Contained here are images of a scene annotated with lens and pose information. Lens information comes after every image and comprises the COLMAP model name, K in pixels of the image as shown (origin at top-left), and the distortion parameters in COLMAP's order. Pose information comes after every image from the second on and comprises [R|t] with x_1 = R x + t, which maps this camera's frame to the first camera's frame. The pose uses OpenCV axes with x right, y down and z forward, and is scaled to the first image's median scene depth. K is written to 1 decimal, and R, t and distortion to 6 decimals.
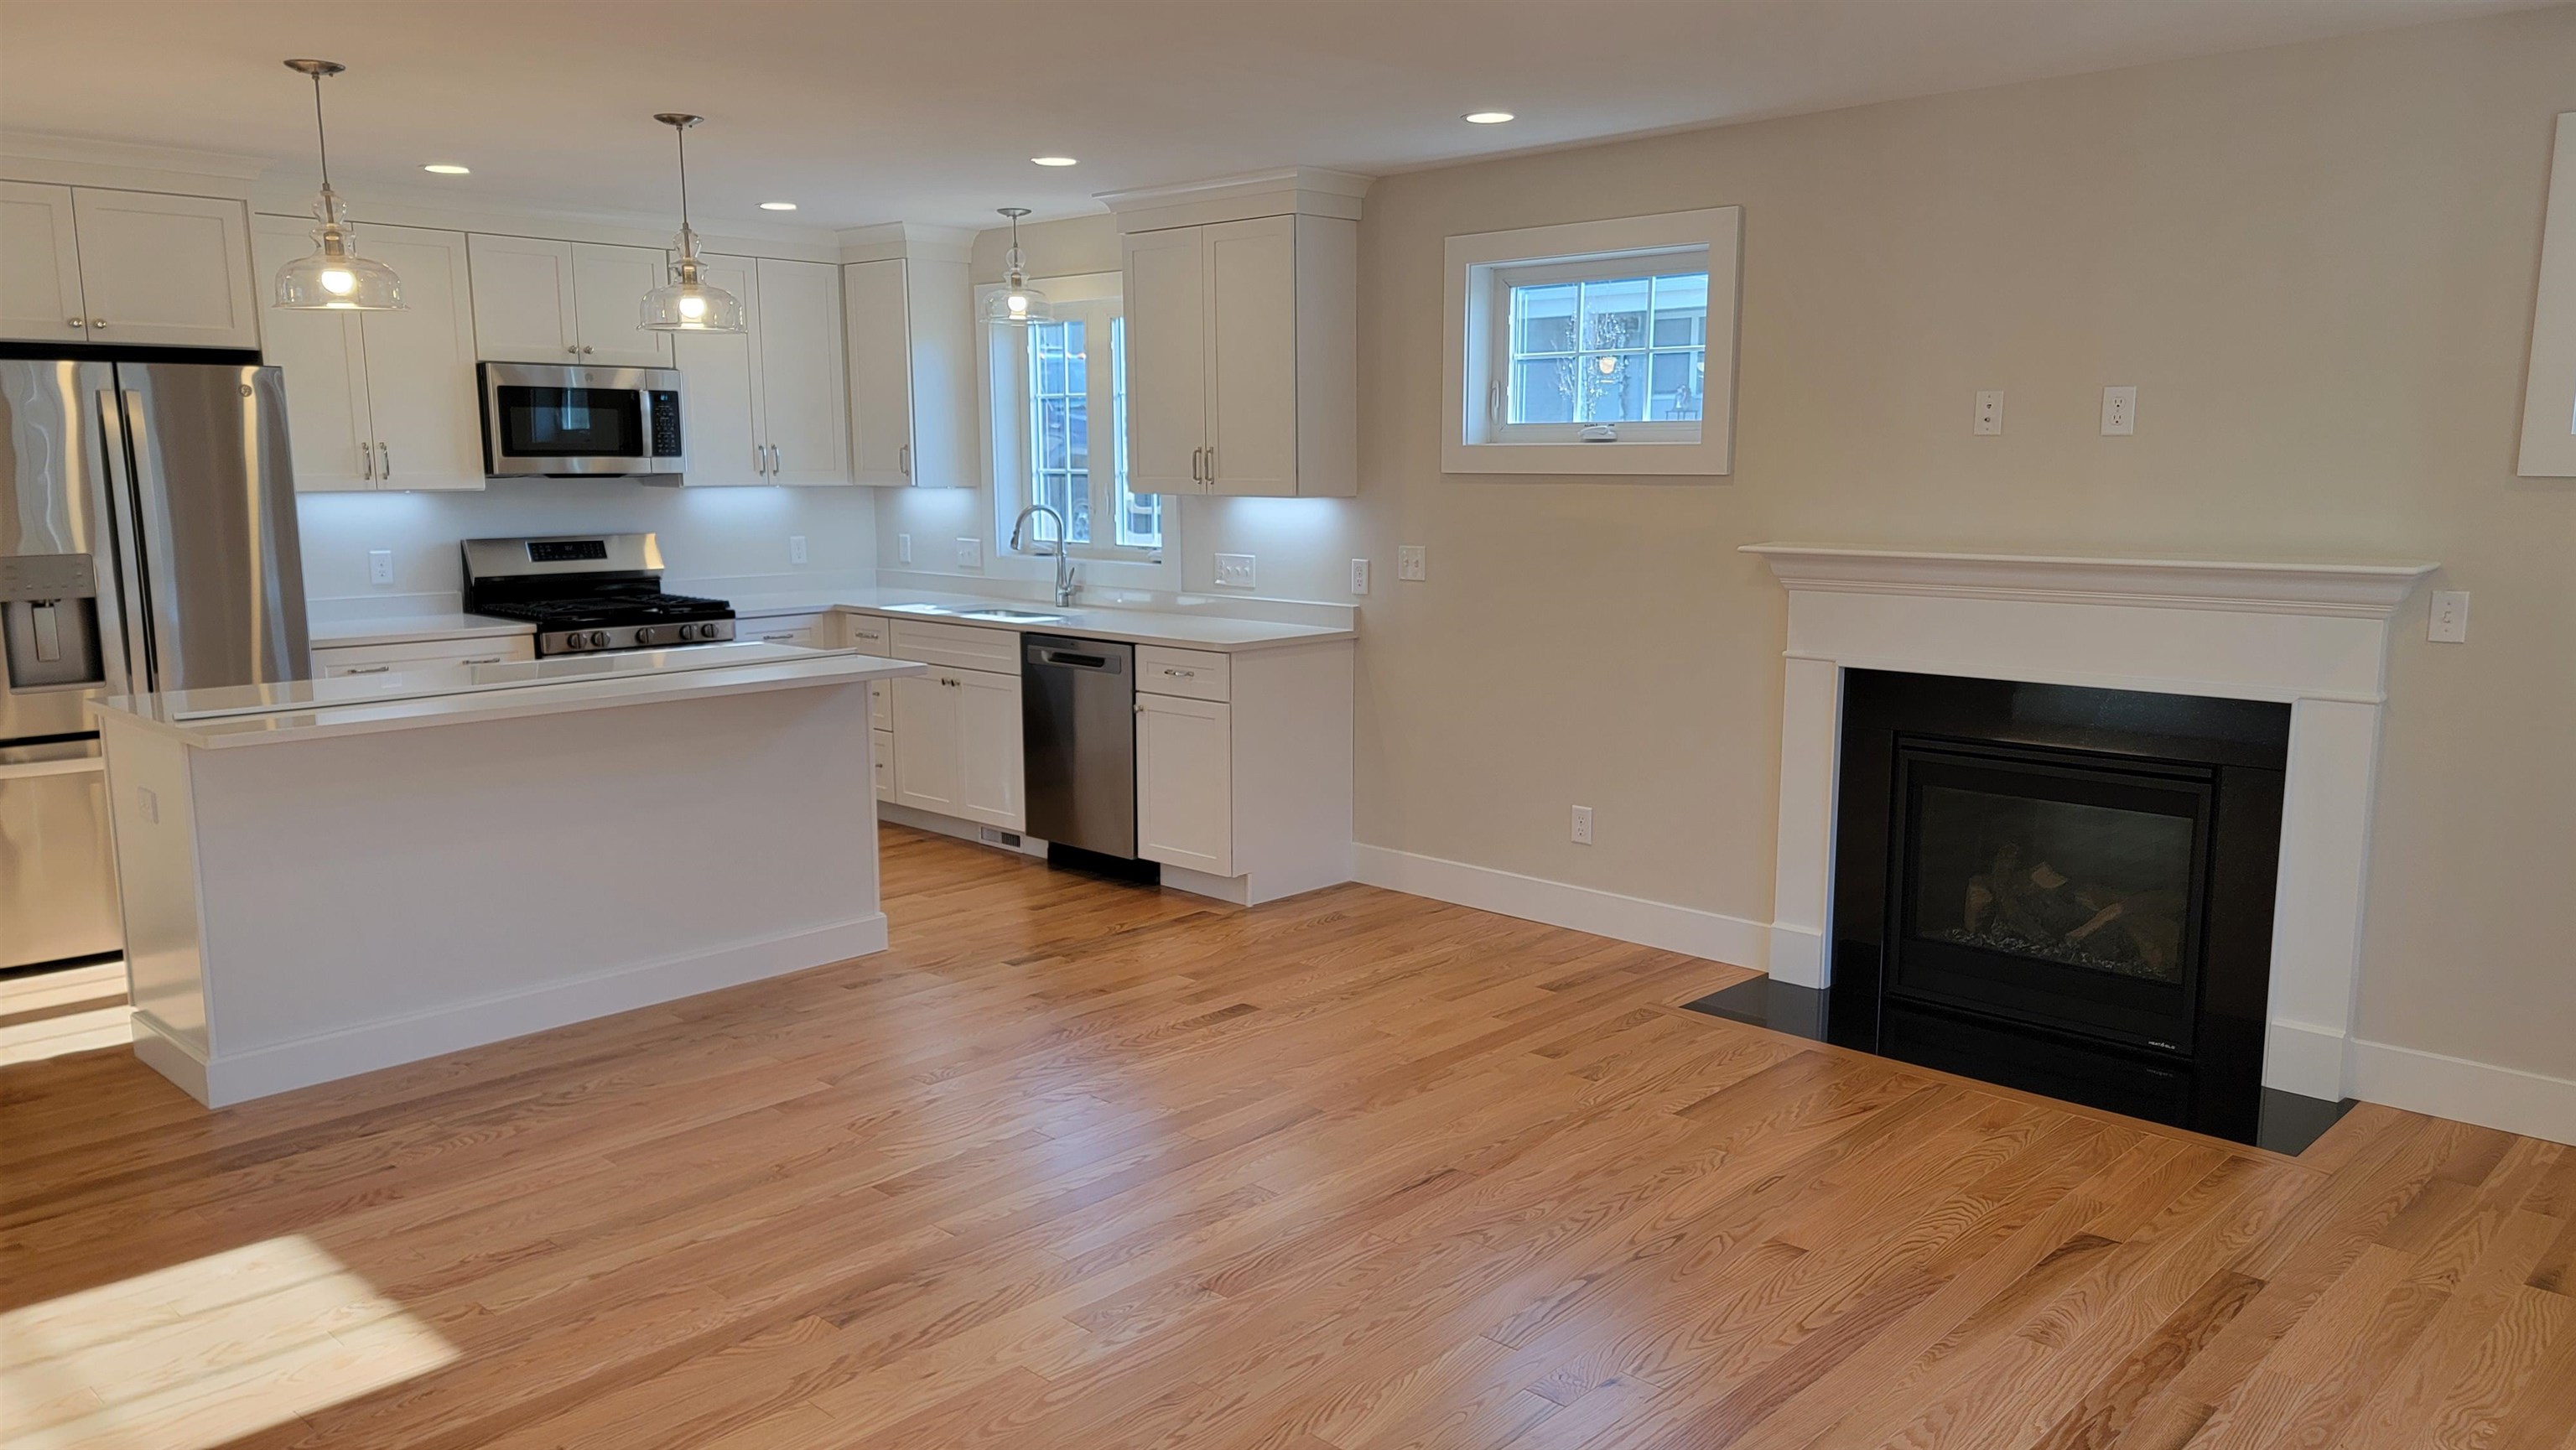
lens RADIAL K [[1832.9, 0, 1300.2], [0, 1832.9, 758.6], [0, 0, 1]] dist [0.069899, -0.055890]
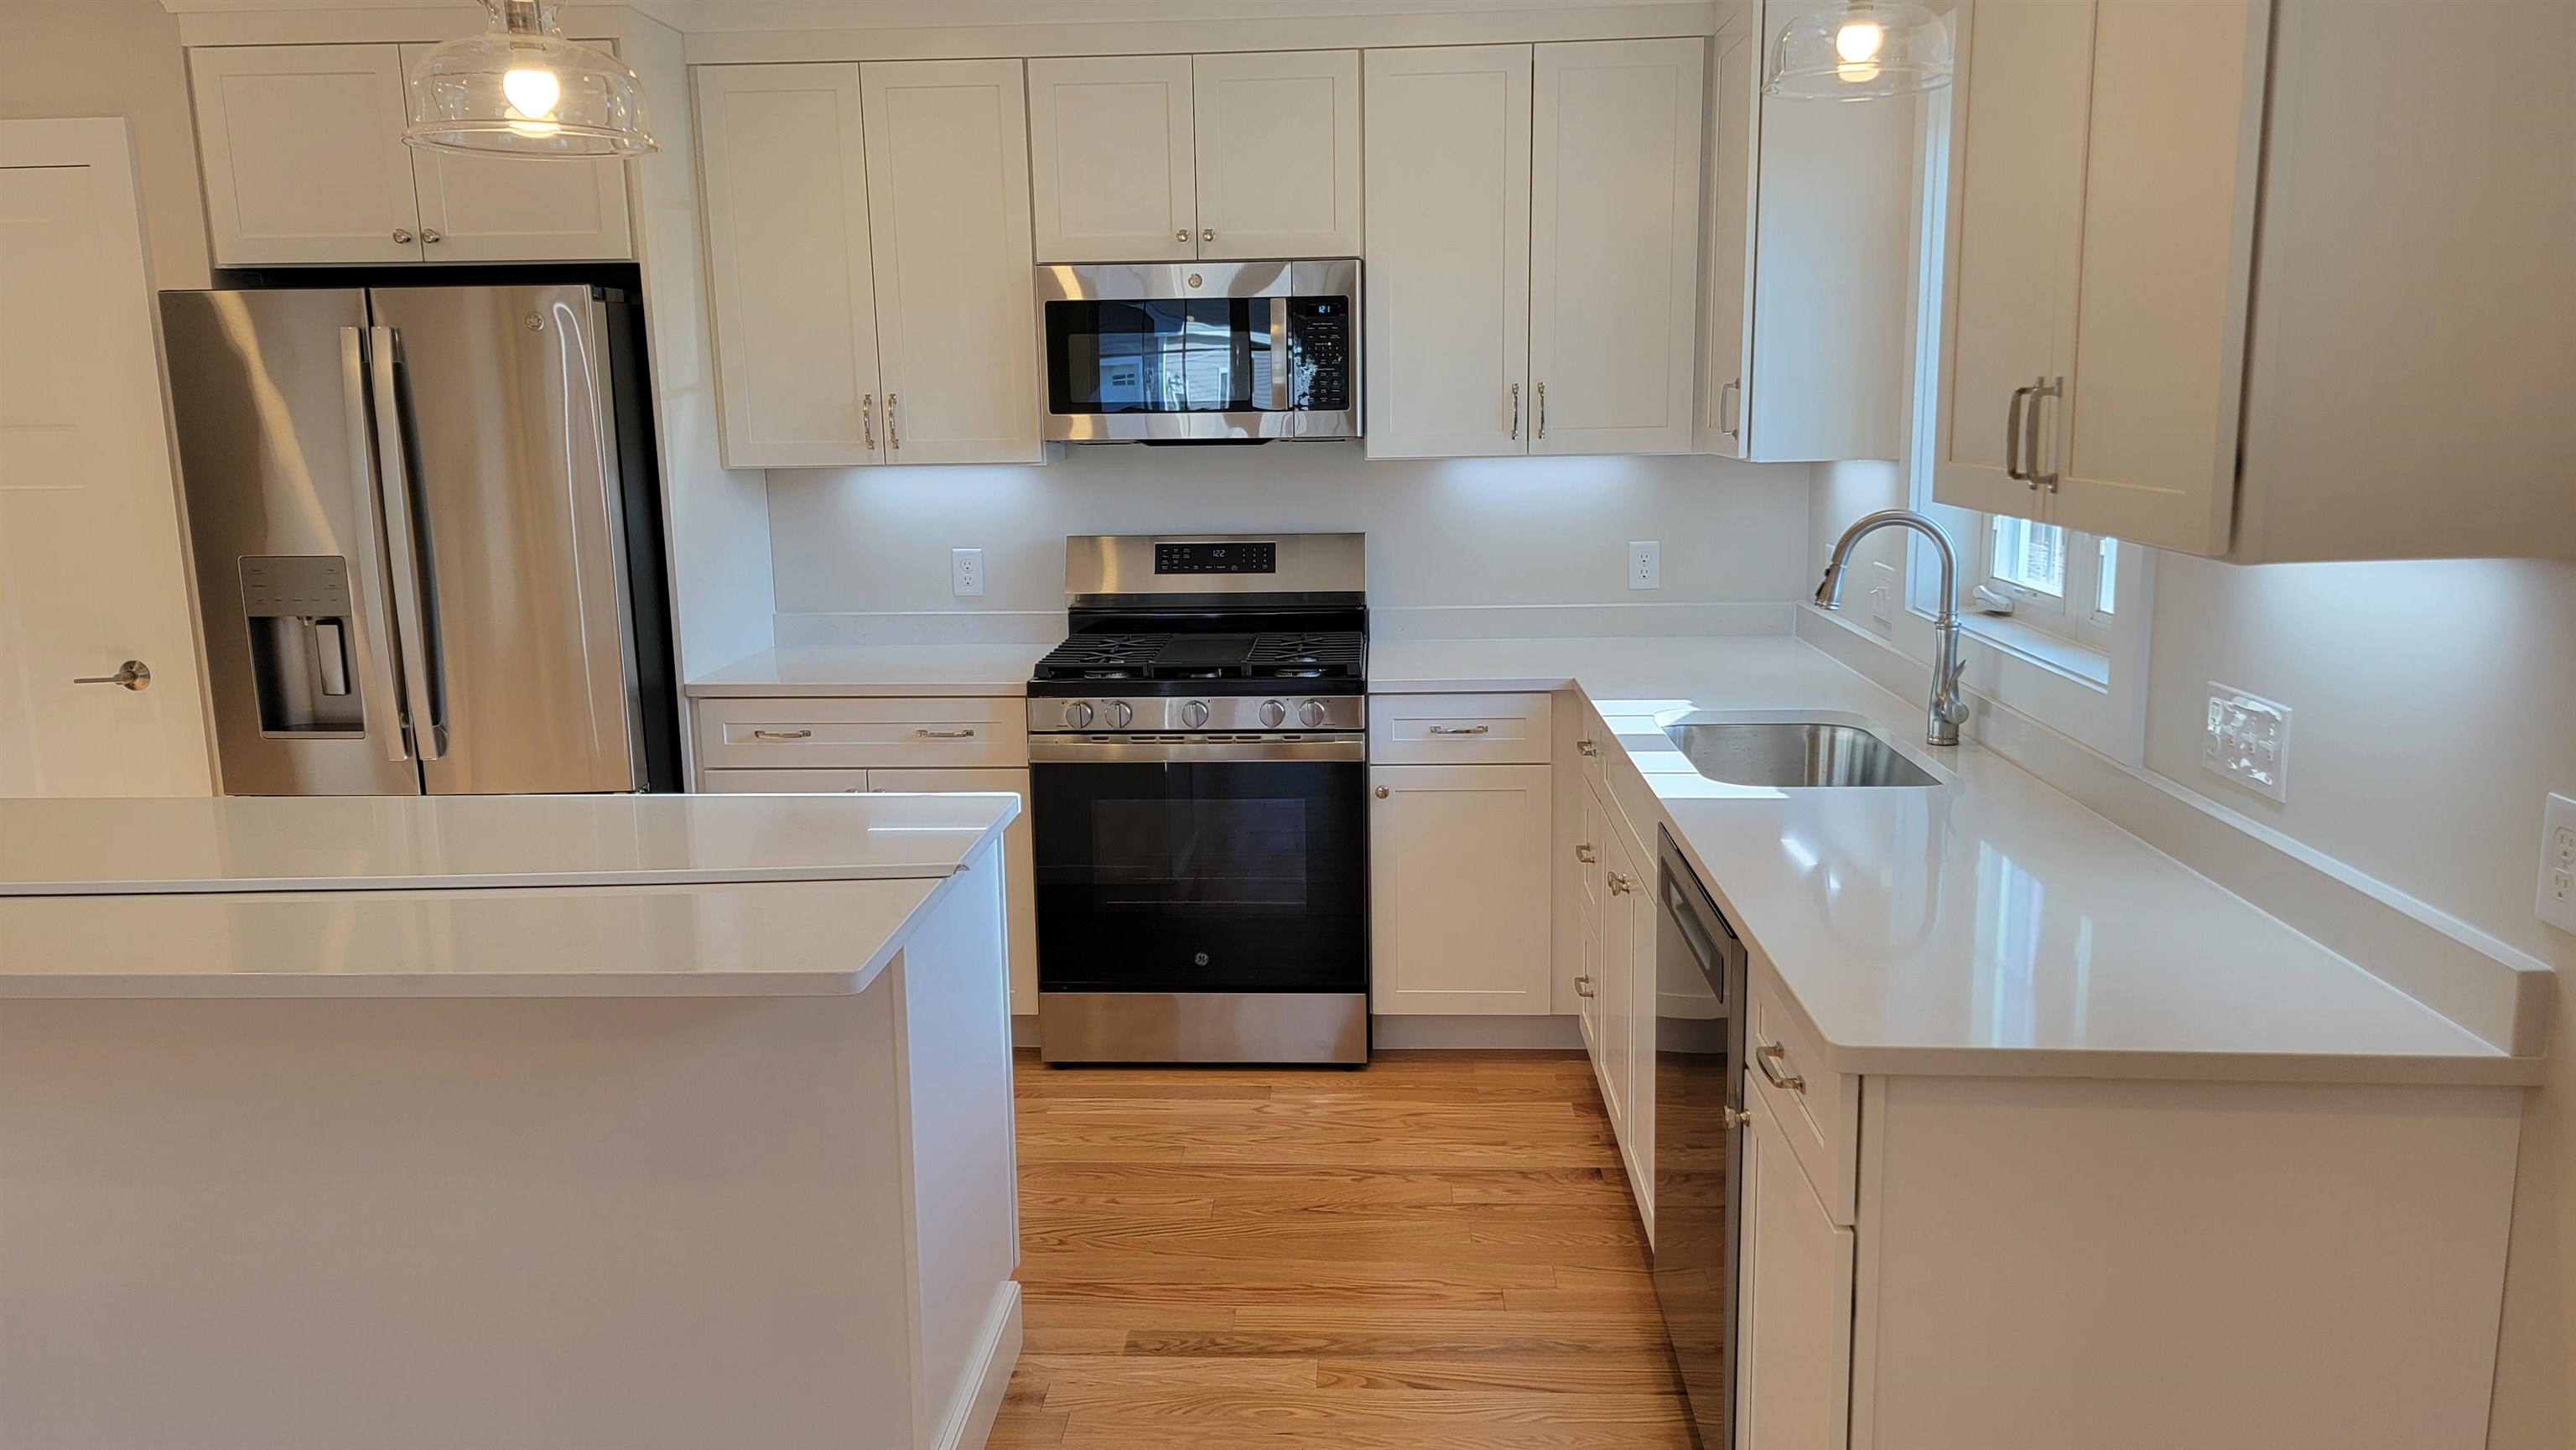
lens RADIAL K [[1832.9, 0, 1276.2], [0, 1832.9, 707.1], [0, 0, 1]] dist [0.069899, -0.055890]
pose [[0.651303, 0.118817, -0.749458, 0.122038], [-0.110414, 0.991993, 0.061314, -0.130563], [0.750742, 0.042816, 0.659207, 0.768578]]
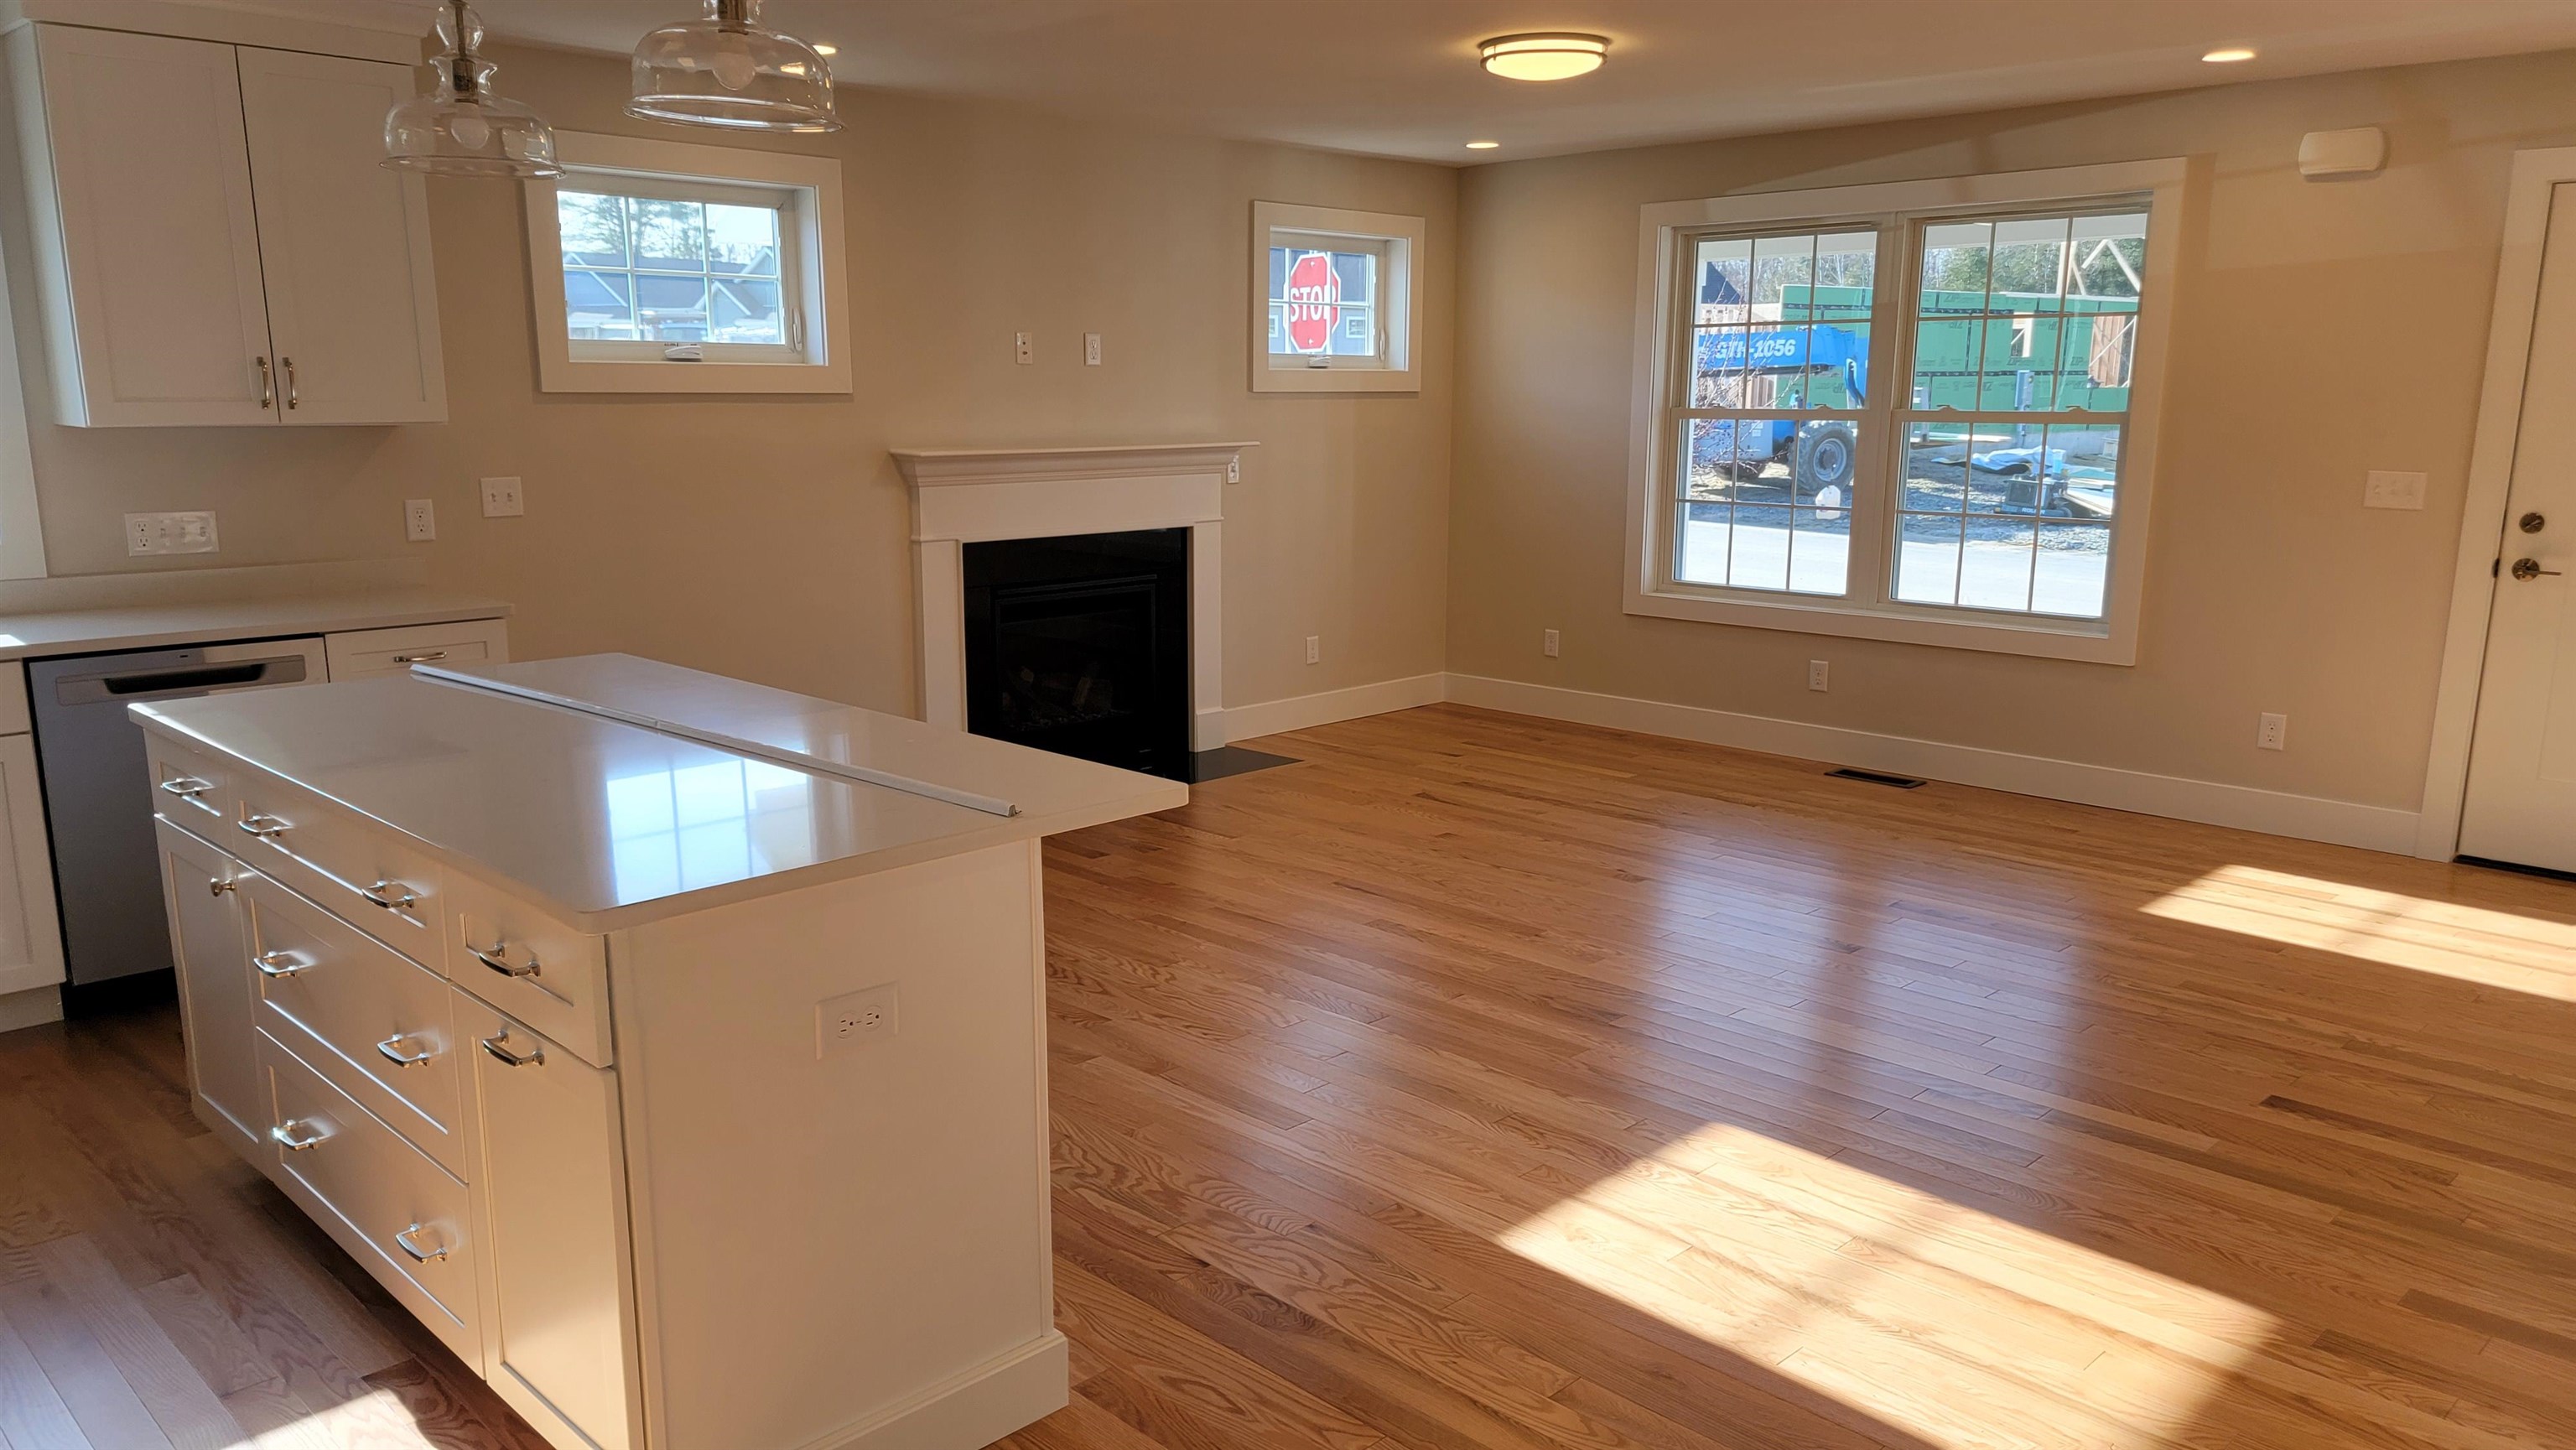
lens RADIAL K [[1832.9, 0, 1272.5], [0, 1832.9, 743.3], [0, 0, 1]] dist [0.069899, -0.055890]
pose [[0.022708, -0.194324, 0.980674, -0.881954], [0.161921, 0.968691, 0.188200, -0.106957], [-0.986542, 0.154518, 0.053462, 0.653376]]
